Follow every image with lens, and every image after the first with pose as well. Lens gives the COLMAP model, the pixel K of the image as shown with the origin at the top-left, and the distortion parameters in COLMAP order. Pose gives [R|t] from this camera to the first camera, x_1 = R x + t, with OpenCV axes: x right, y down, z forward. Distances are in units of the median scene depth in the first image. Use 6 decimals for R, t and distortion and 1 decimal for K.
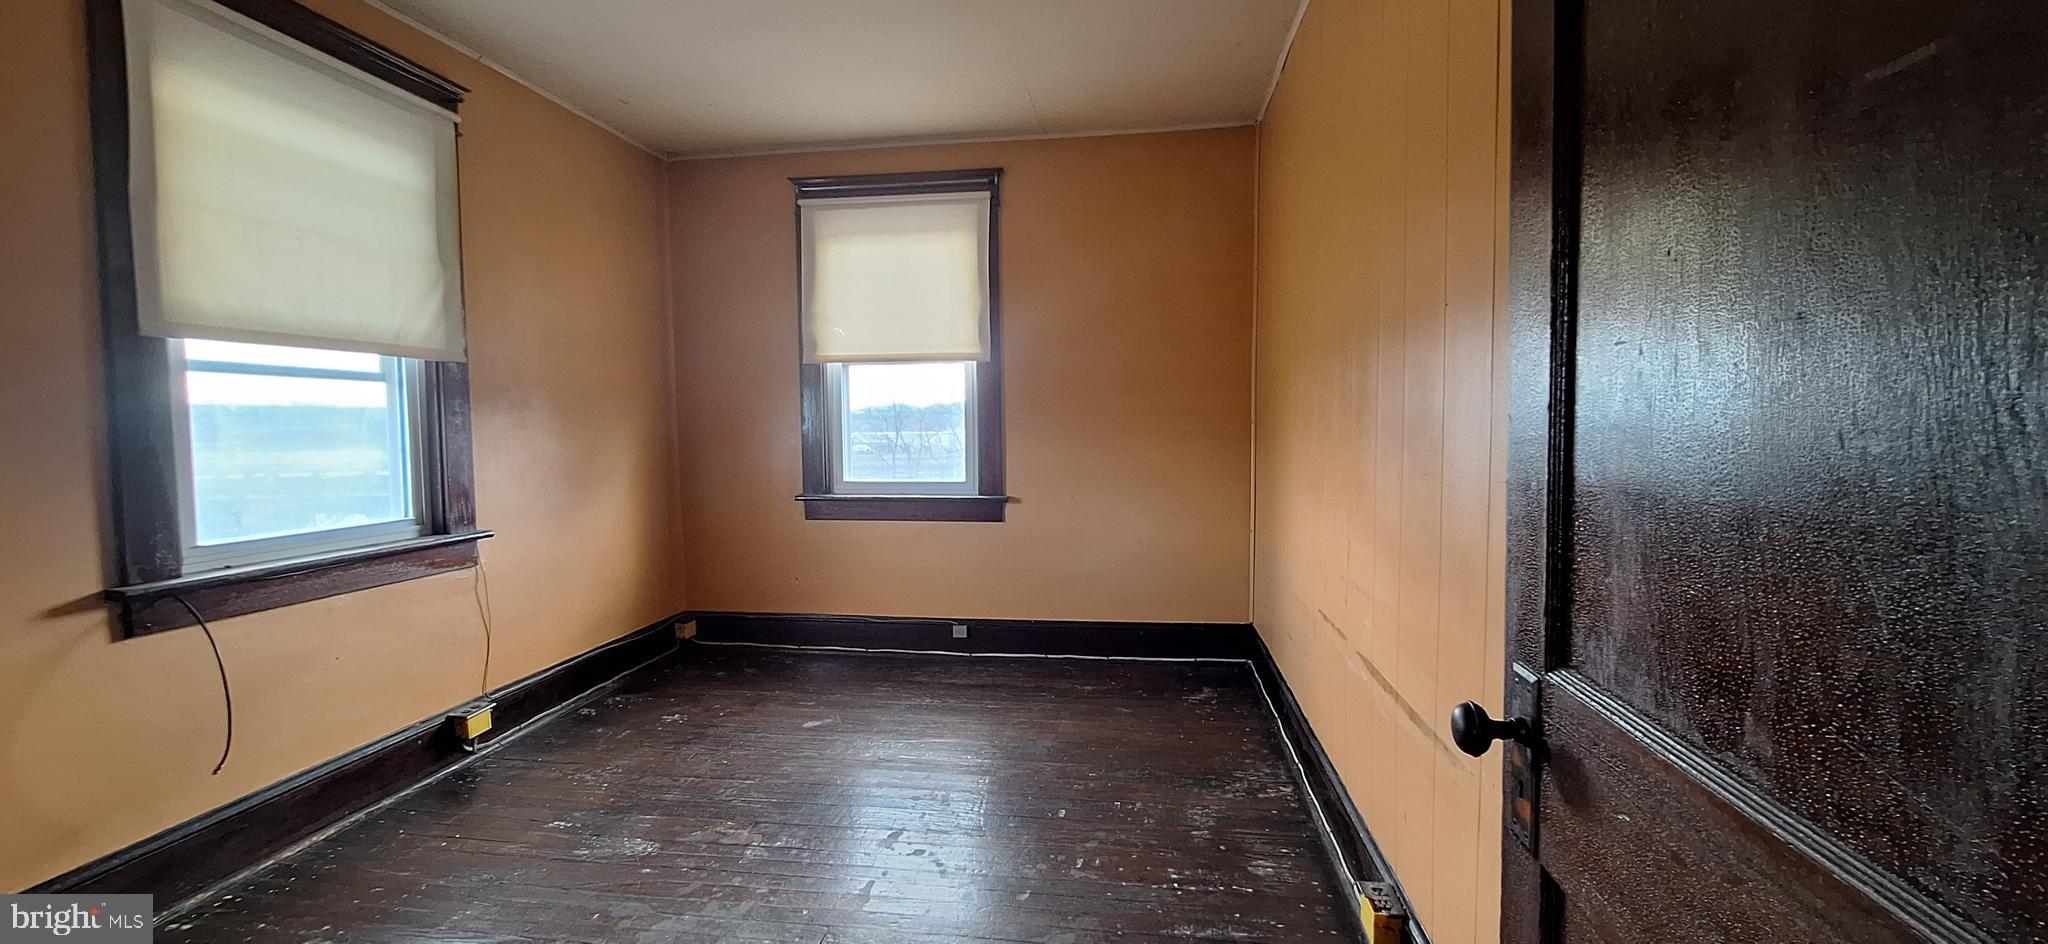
lens RADIAL K [[817.4, 0, 1028.2], [0, 817.4, 469.6], [0, 0, 1]] dist [-0.005006, 0.002550]
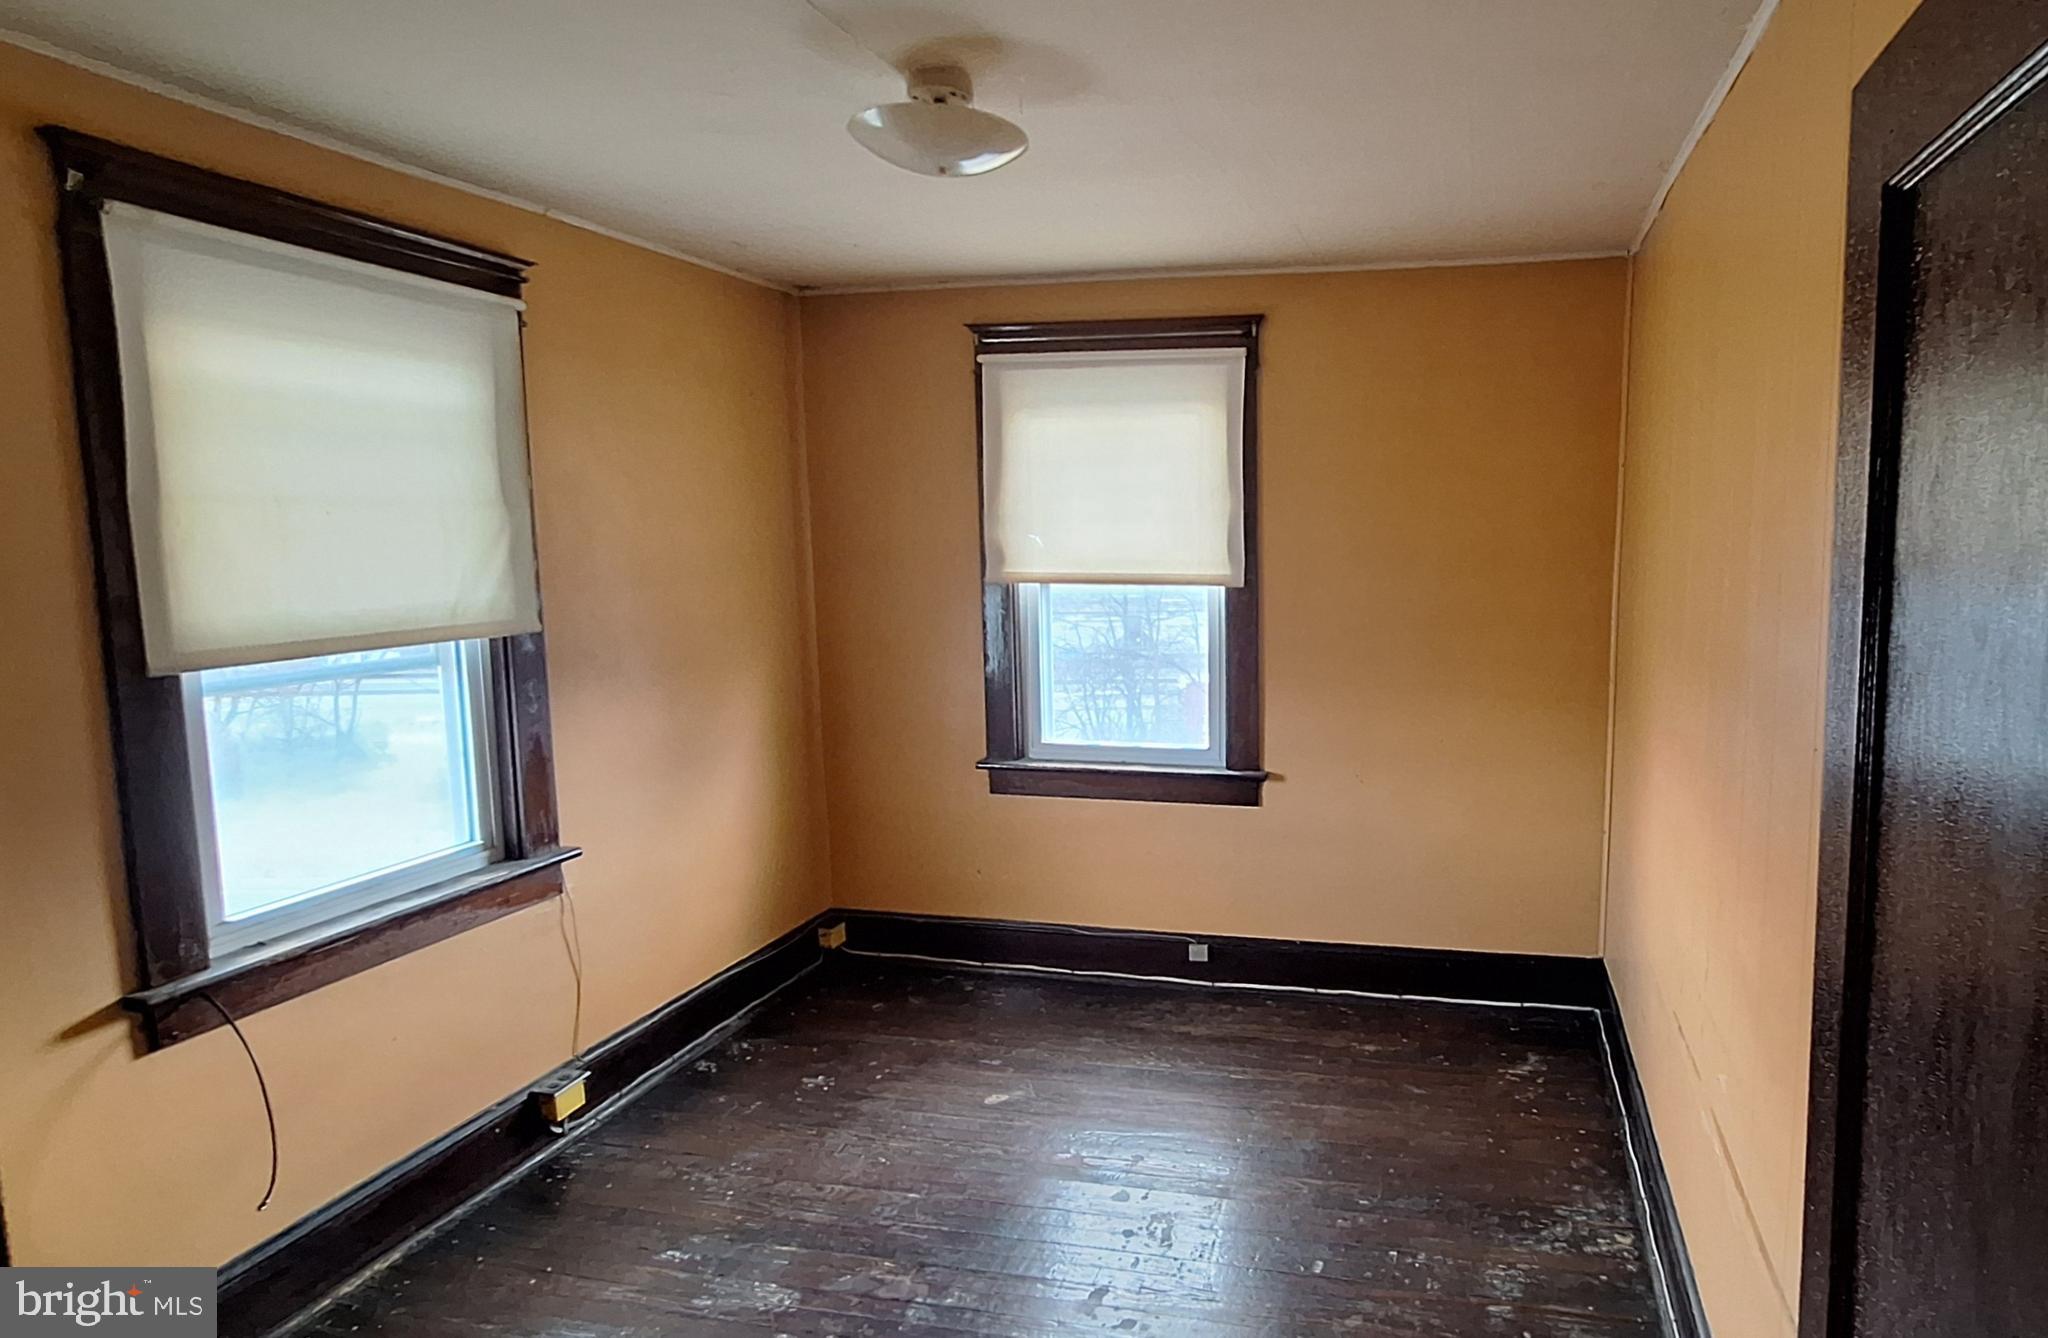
lens RADIAL K [[1187.5, 0, 1253.0], [0, 1187.5, 664.1], [0, 0, 1]] dist [-0.001550, 0.000169]
pose [[0.998270, 0.014323, -0.057033, 0.030808], [-0.010708, 0.997944, 0.063186, -0.178661], [0.057821, -0.062466, 0.996371, -0.056279]]
